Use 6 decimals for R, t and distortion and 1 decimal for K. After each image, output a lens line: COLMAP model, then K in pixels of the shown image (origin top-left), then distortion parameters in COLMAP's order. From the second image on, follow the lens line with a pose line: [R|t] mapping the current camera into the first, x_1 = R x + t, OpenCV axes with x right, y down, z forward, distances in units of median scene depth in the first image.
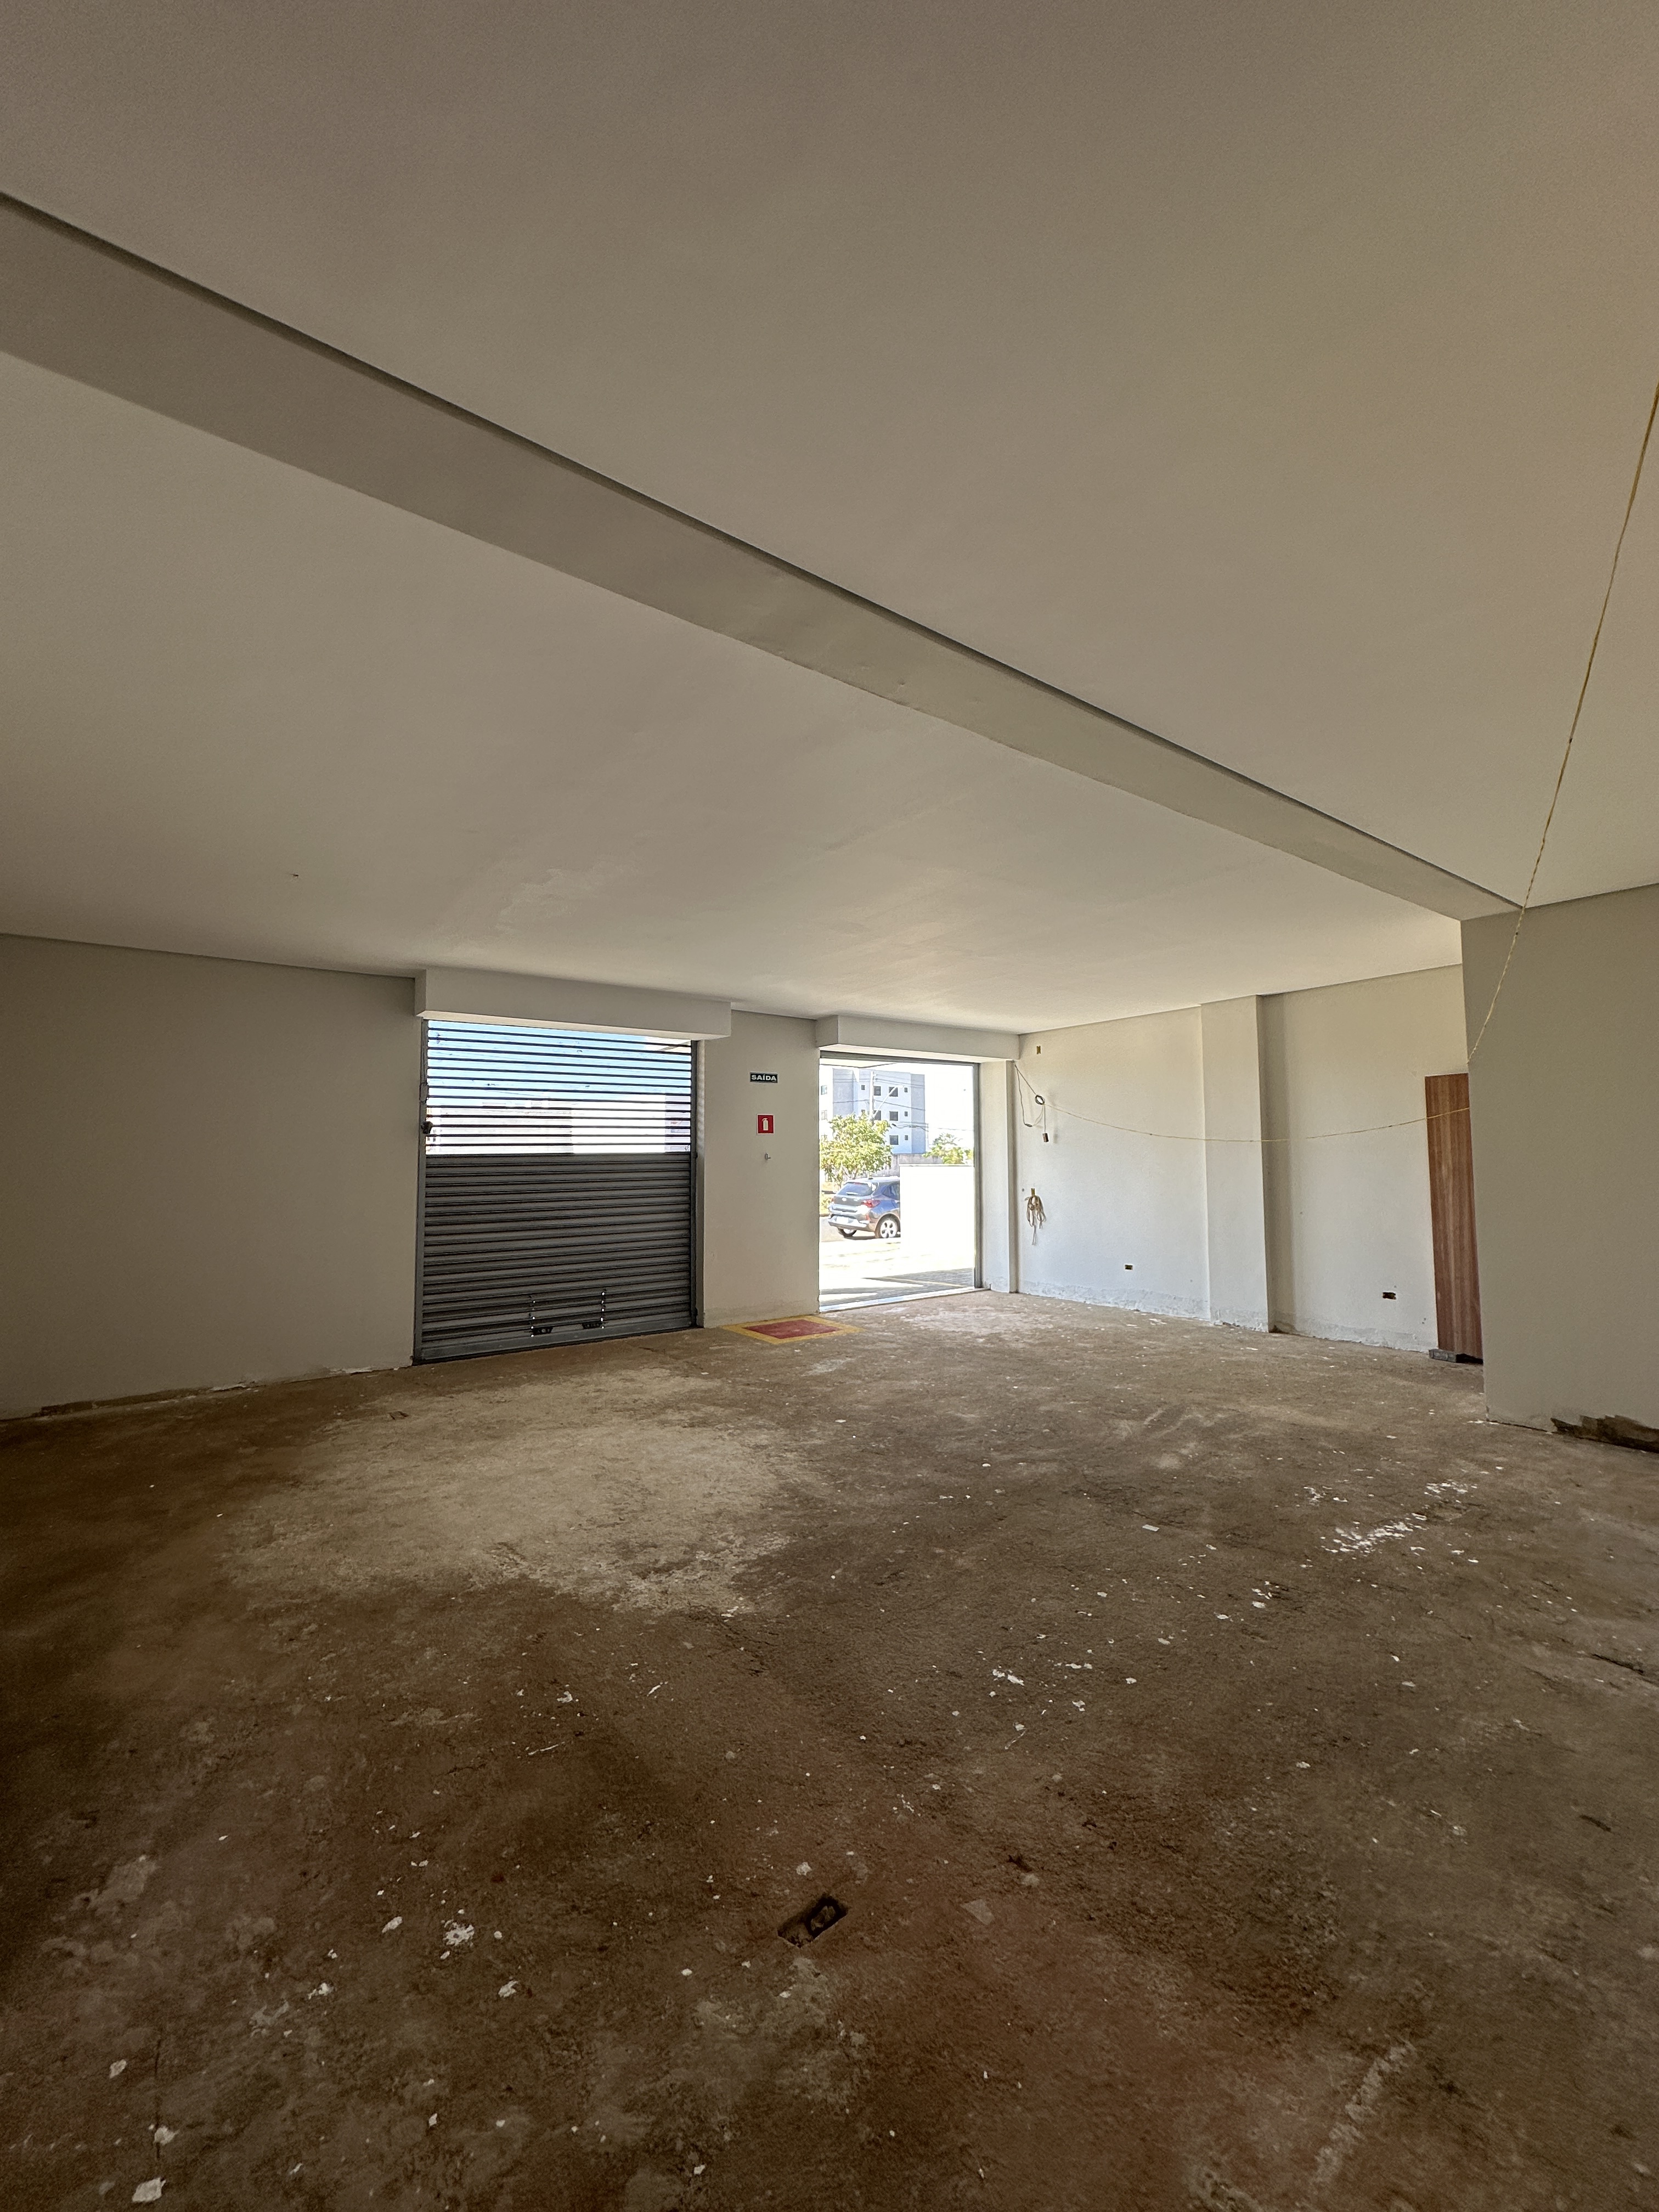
lens RADIAL K [[881.5, 0, 828.3], [0, 881.5, 1101.8], [0, 0, 1]] dist [-0.001635, -0.000155]
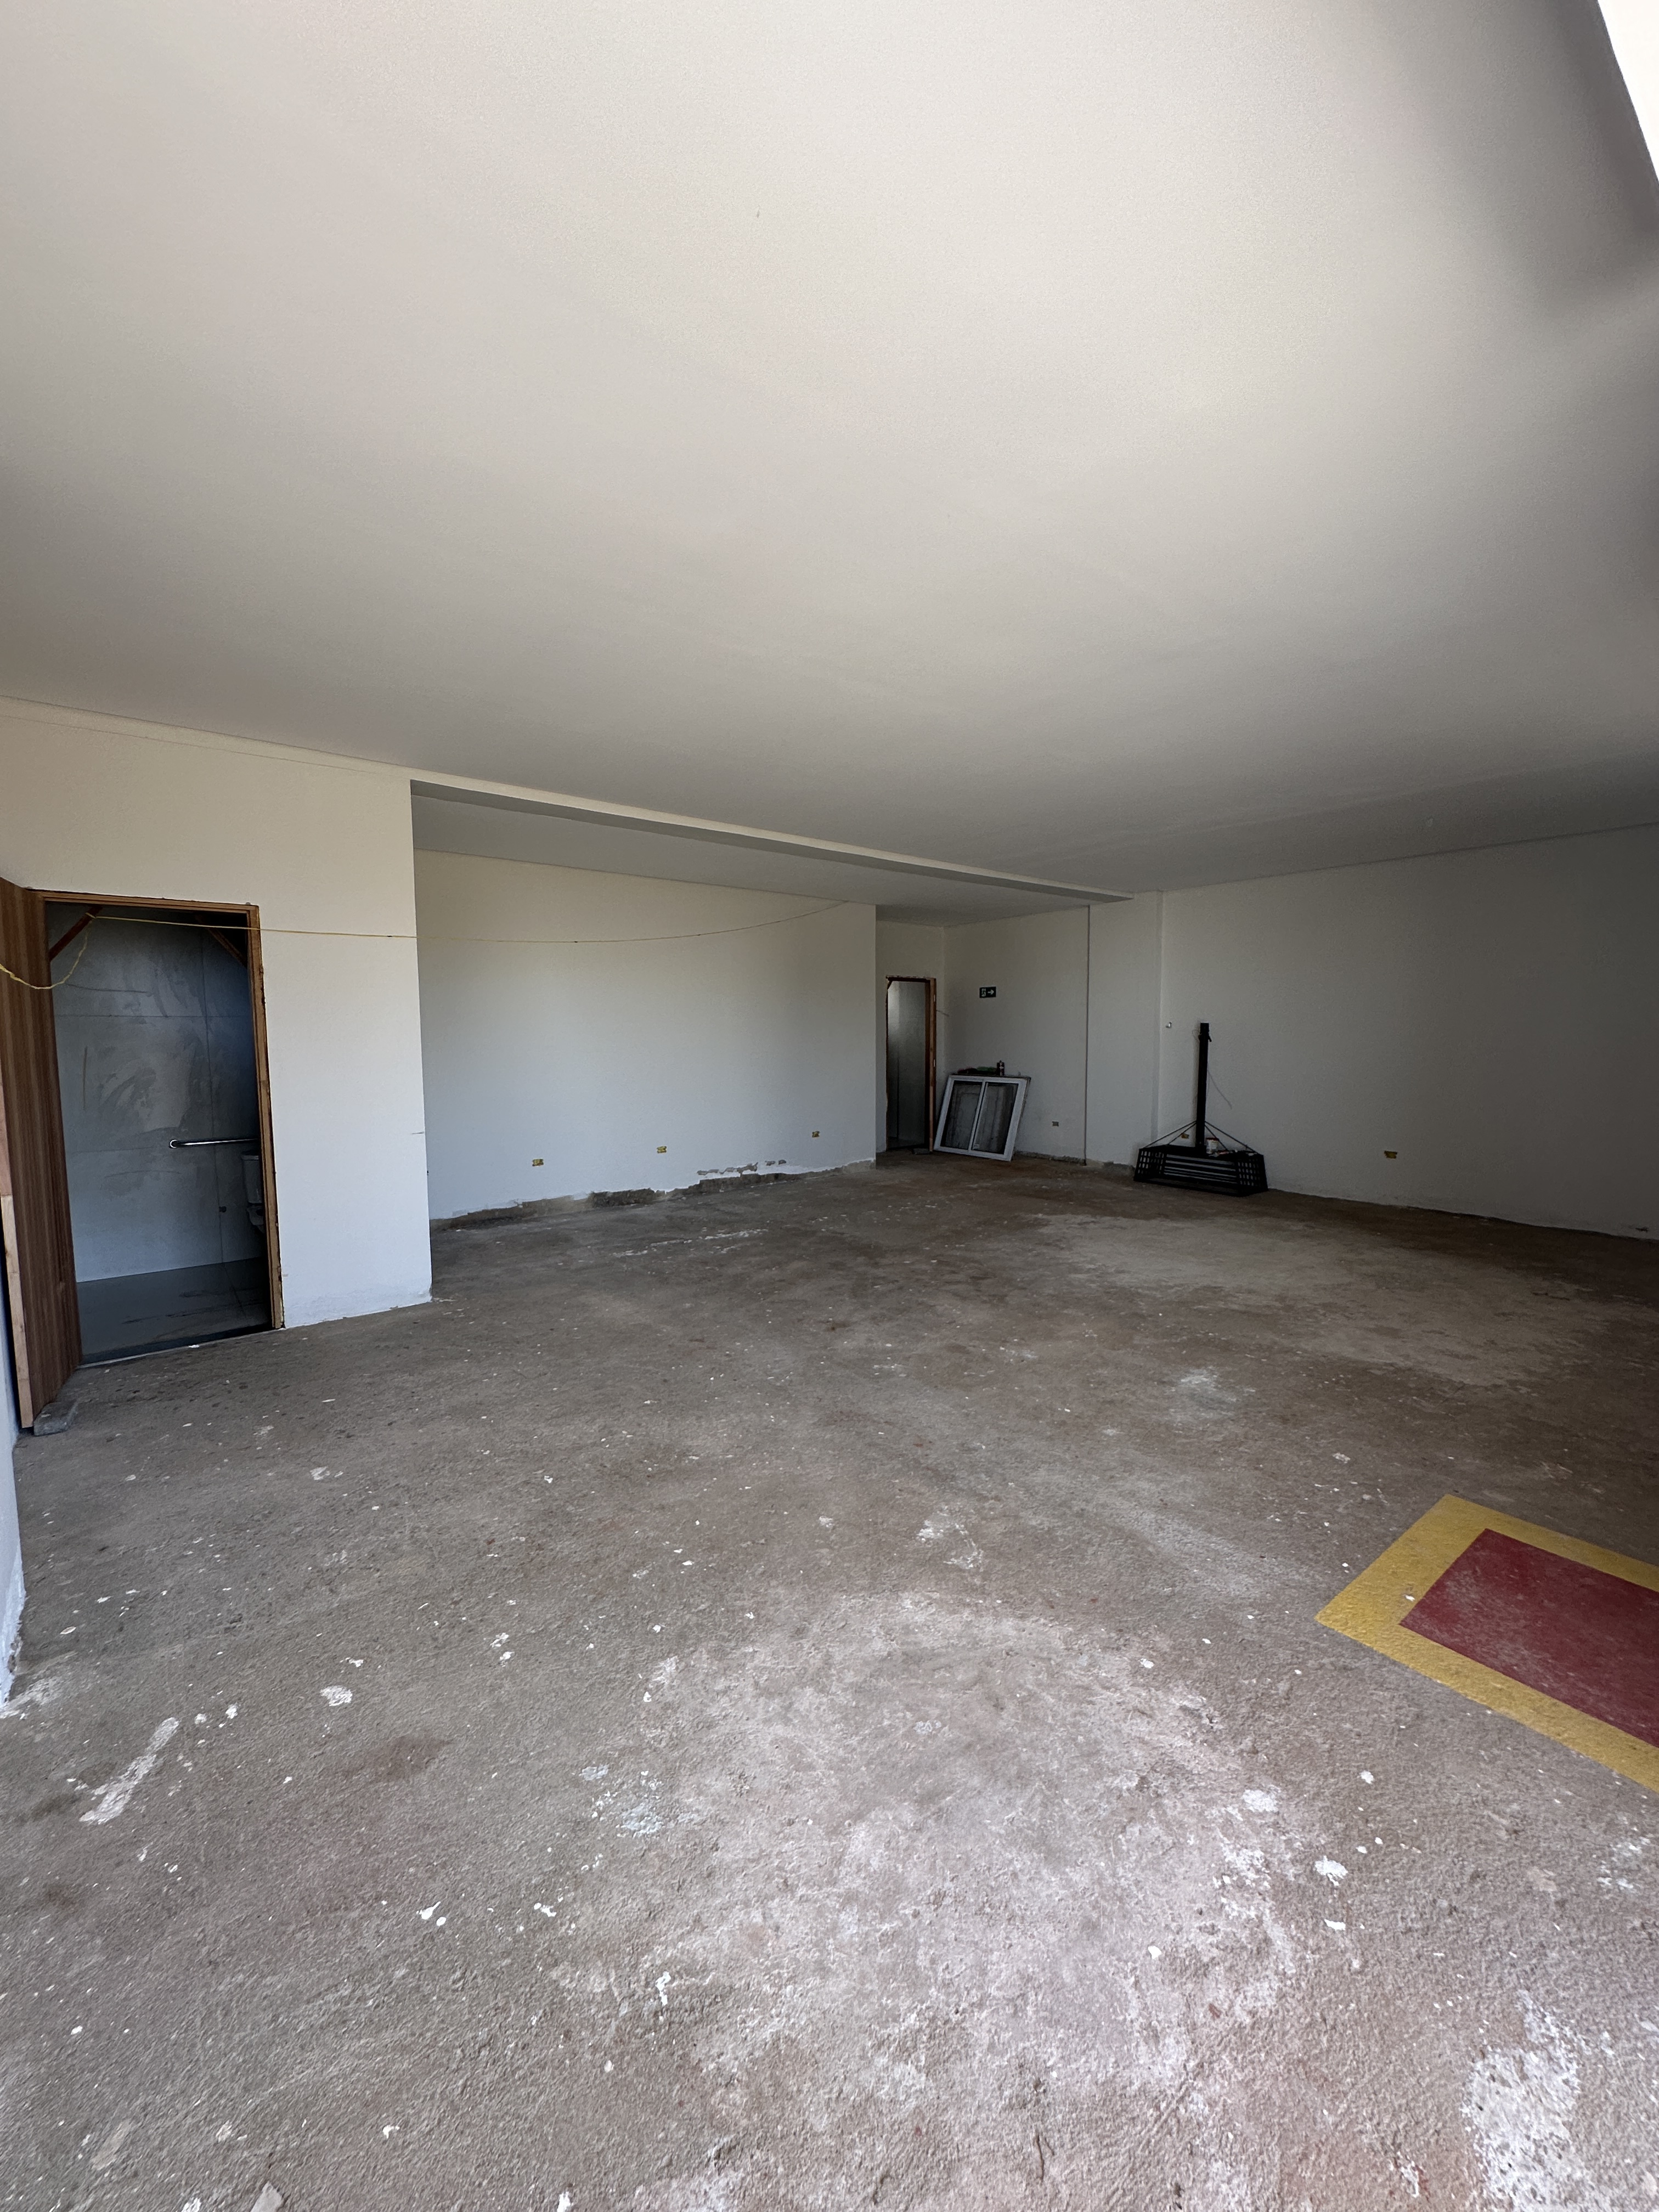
lens RADIAL K [[881.5, 0, 836.8], [0, 881.5, 1107.3], [0, 0, 1]] dist [-0.001635, -0.000155]
pose [[-0.998868, 0.015137, -0.045094, 0.398150], [0.014308, 0.999724, 0.018641, 0.156435], [0.045363, 0.017975, -0.998809, 2.405787]]
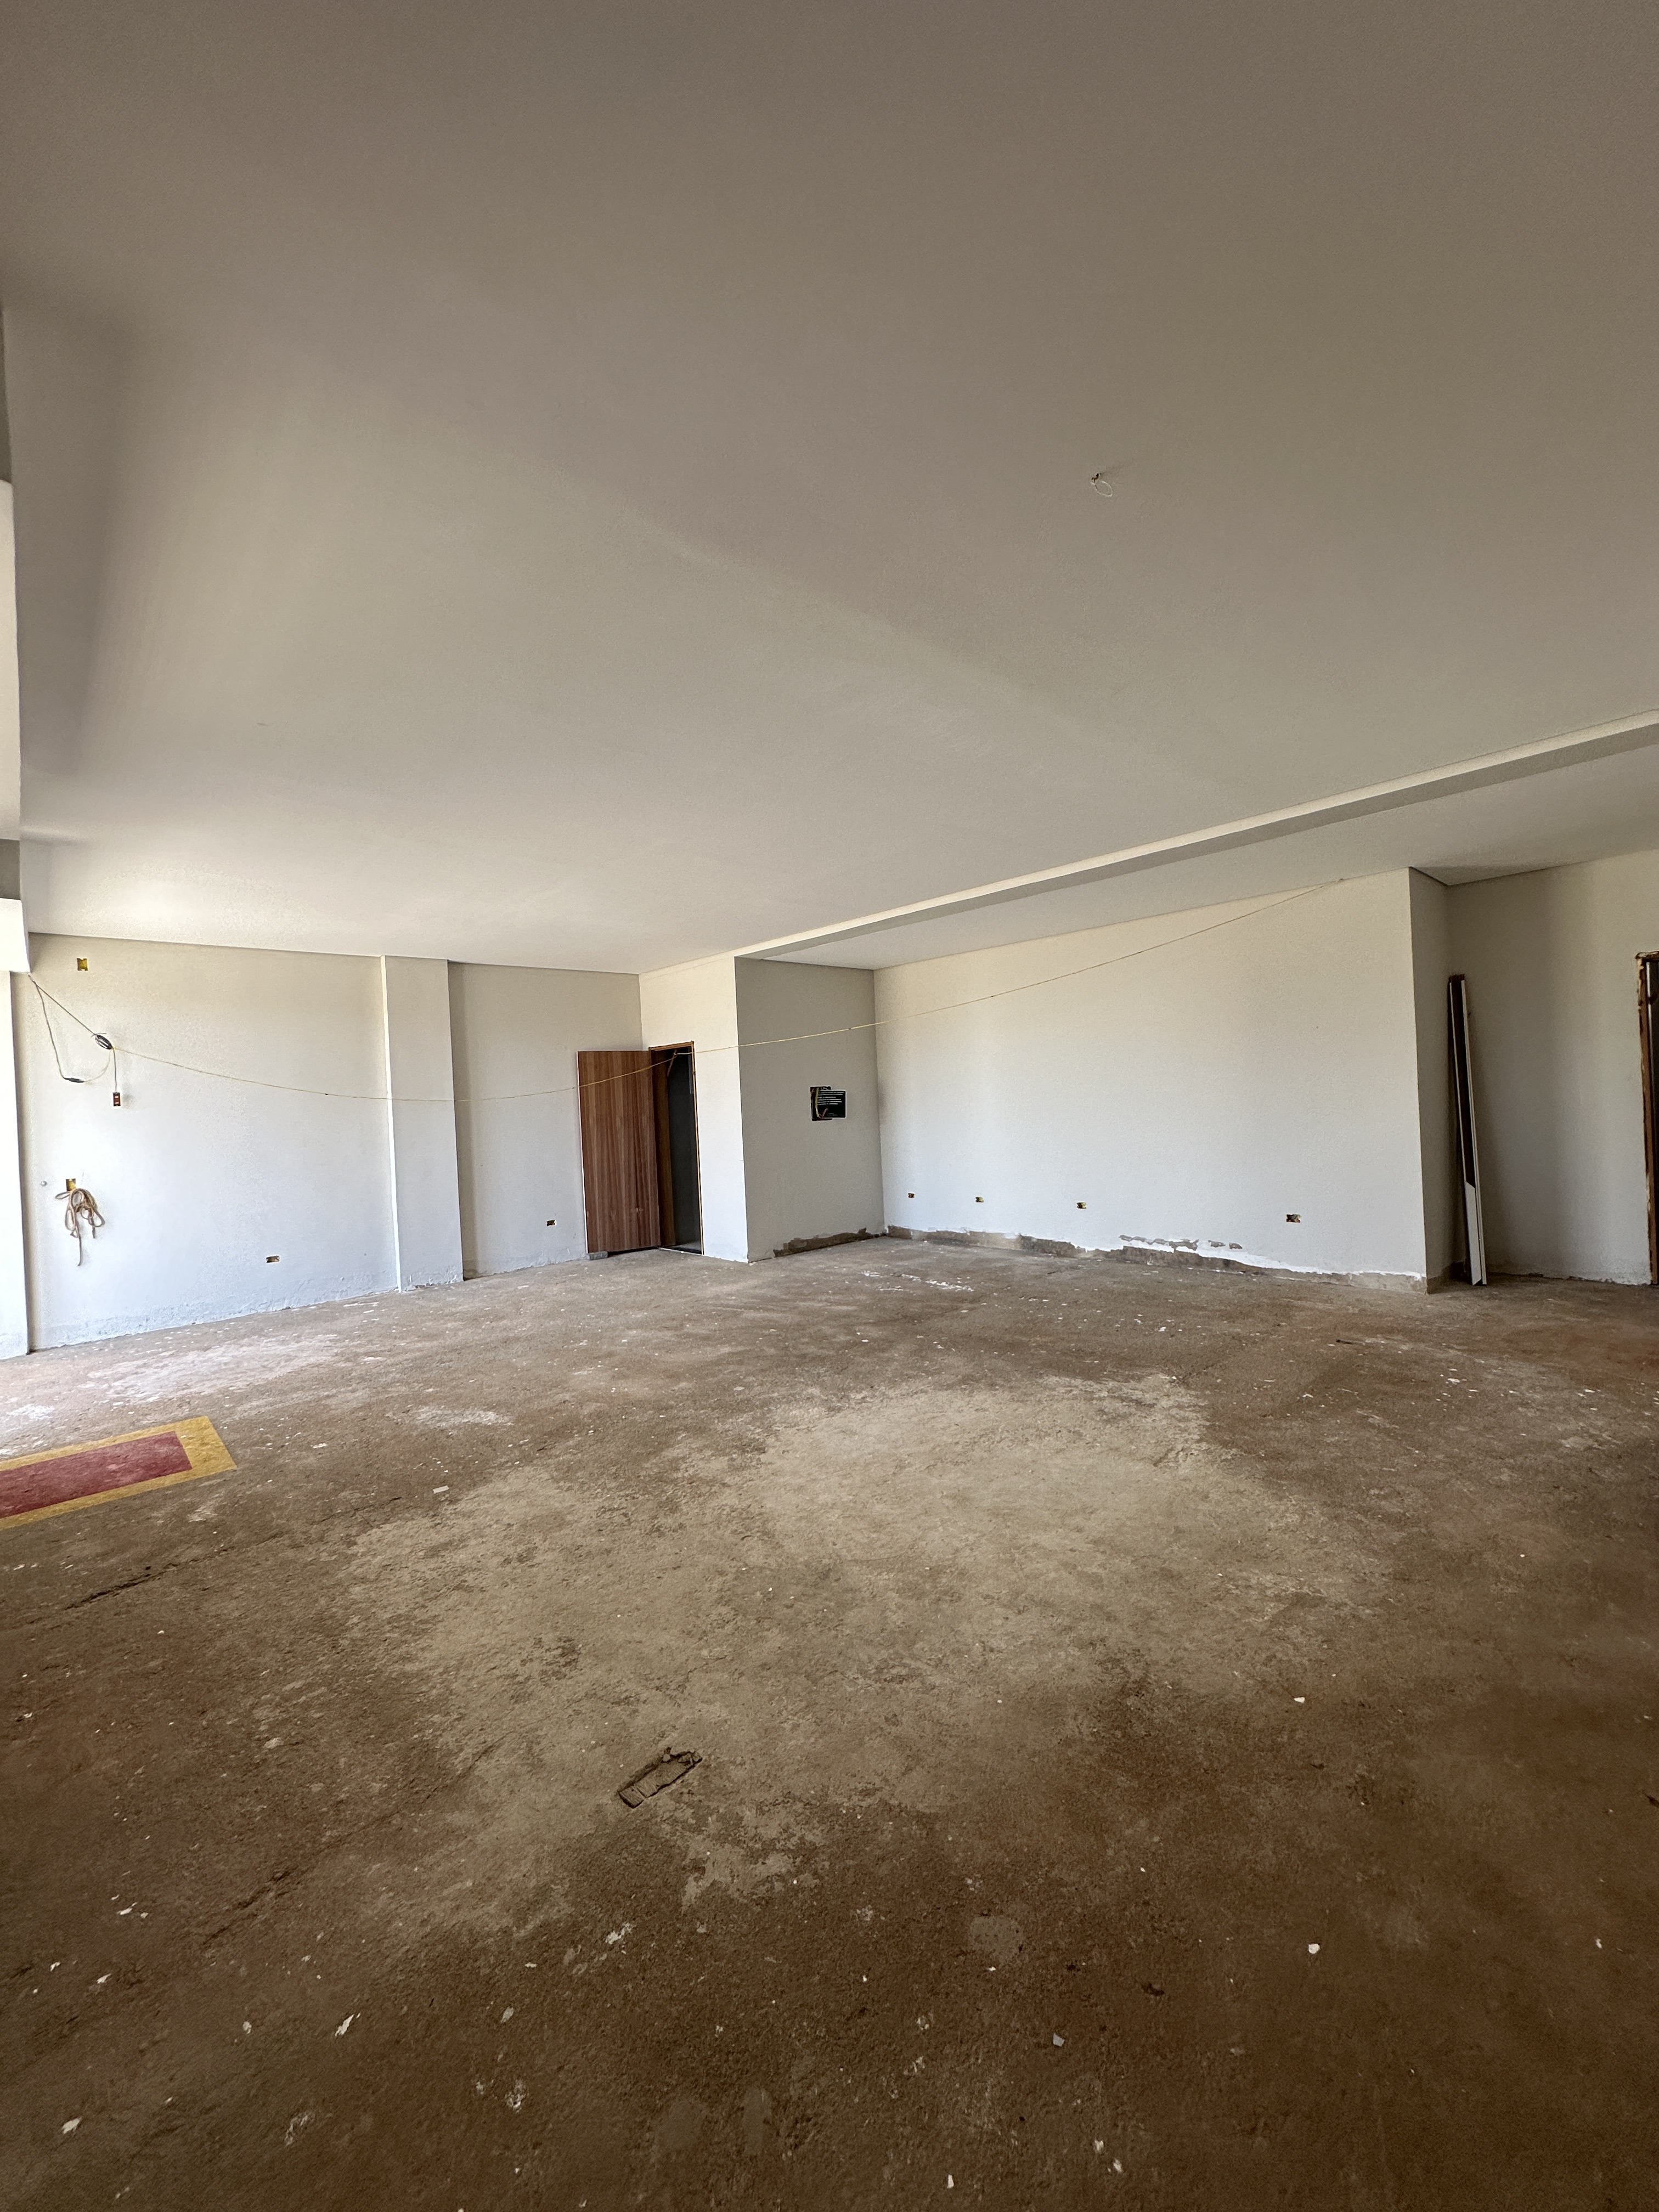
lens RADIAL K [[881.5, 0, 832.3], [0, 881.5, 1102.4], [0, 0, 1]] dist [-0.001635, -0.000155]
pose [[-0.107837, 0.010202, 0.994116, -1.098329], [-0.019995, 0.999723, -0.012428, 0.093720], [-0.993967, -0.021217, -0.107604, 1.228370]]
